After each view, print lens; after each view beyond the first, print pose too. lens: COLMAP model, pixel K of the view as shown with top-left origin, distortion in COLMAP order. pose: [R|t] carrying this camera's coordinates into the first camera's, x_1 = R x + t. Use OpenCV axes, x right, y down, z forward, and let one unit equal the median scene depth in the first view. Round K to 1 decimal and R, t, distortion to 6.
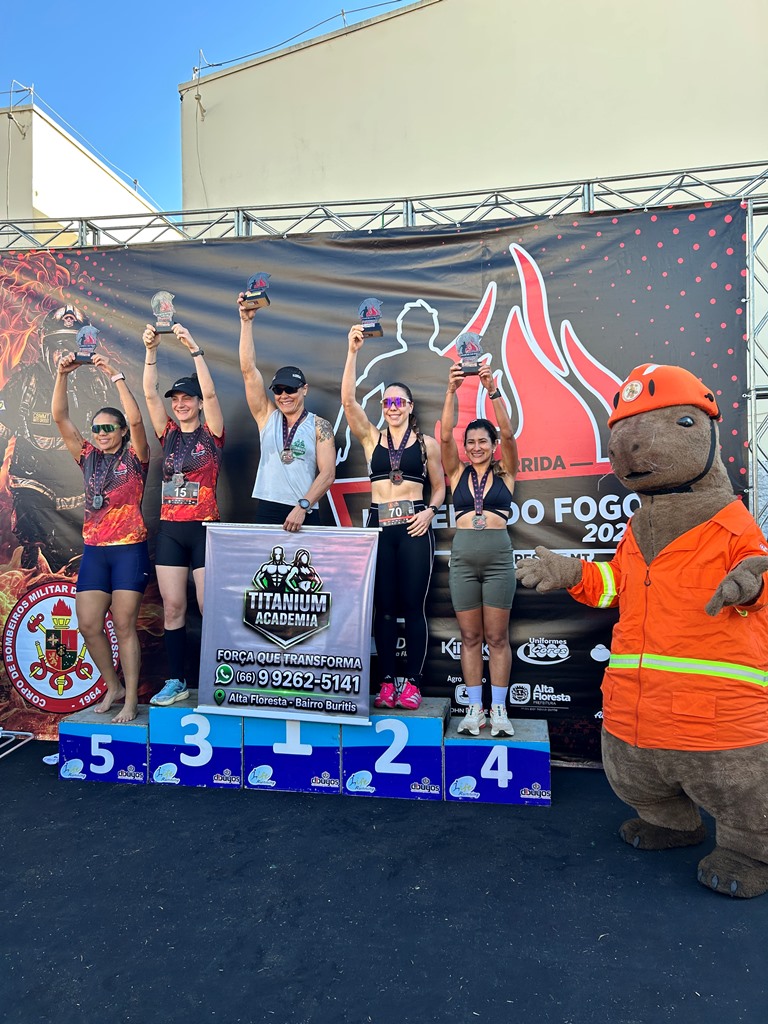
lens RADIAL K [[777.3, 0, 387.3], [0, 777.3, 512.6], [0, 0, 1]] dist [0.046736, -0.044976]
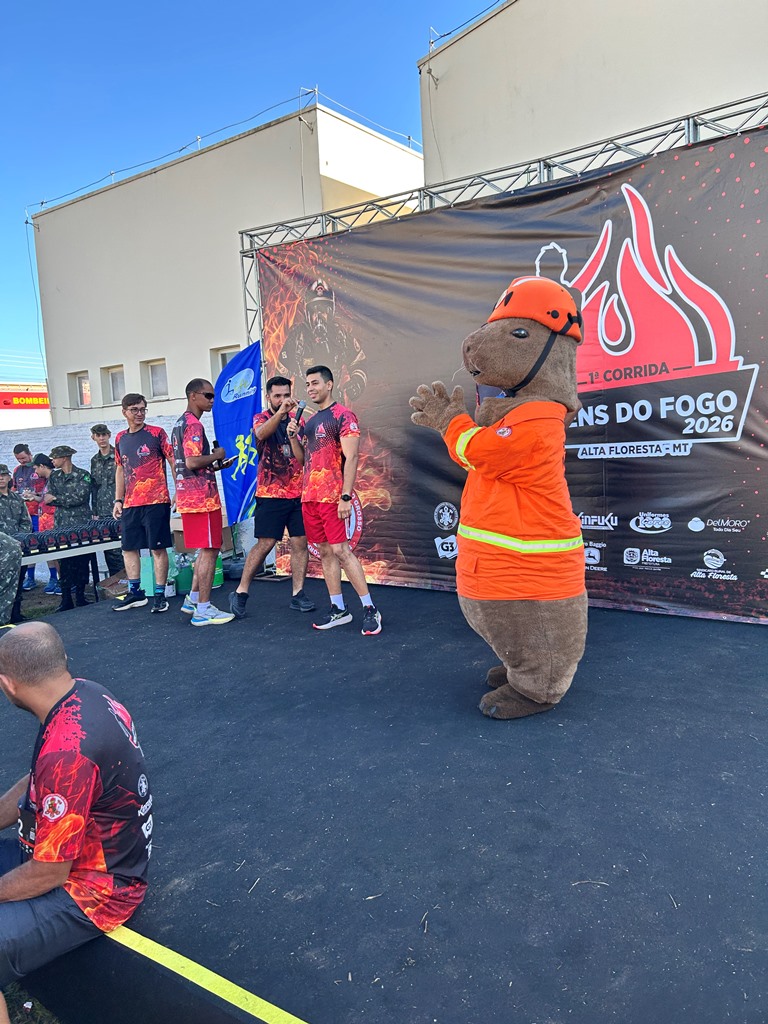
lens RADIAL K [[777.3, 0, 390.8], [0, 777.3, 513.4], [0, 0, 1]] dist [0.046736, -0.044976]
pose [[0.902567, 0.005531, -0.430514, 0.353374], [0.049099, 0.992072, 0.115680, -0.002042], [0.427741, -0.125546, 0.895140, -0.284670]]
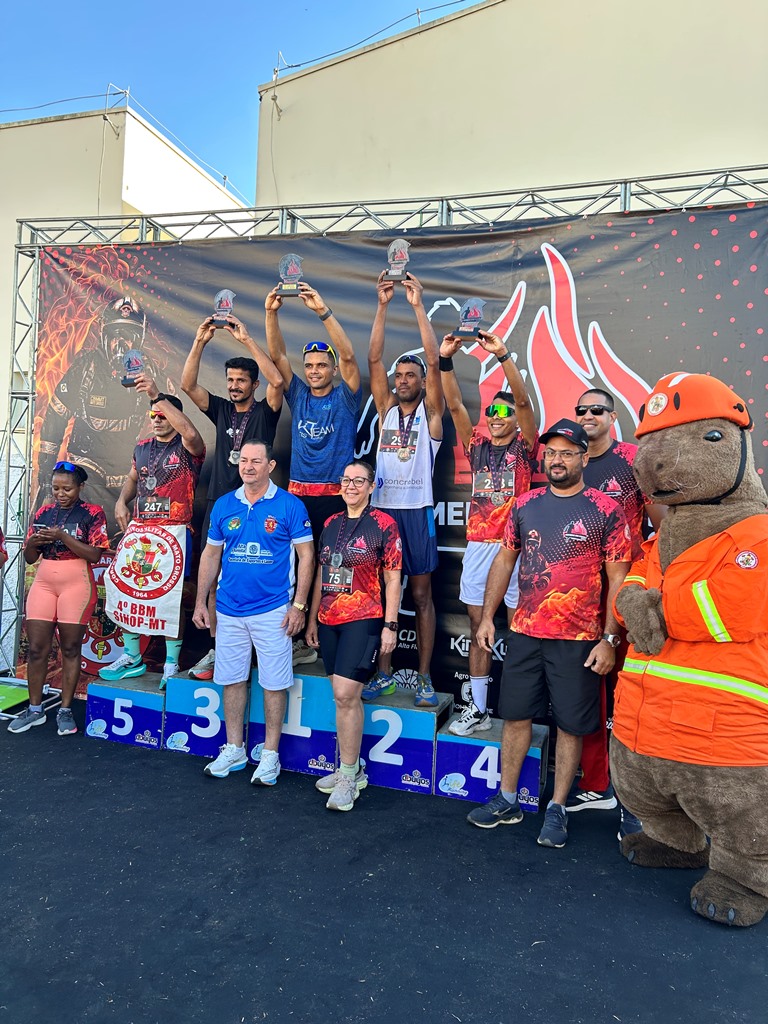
lens RADIAL K [[777.3, 0, 376.4], [0, 777.3, 500.8], [0, 0, 1]] dist [0.046736, -0.044976]
pose [[0.988808, 0.054551, -0.138866, 0.104243], [-0.054804, 0.998495, 0.001999, -0.007729], [0.138766, 0.005634, 0.990309, -0.011503]]
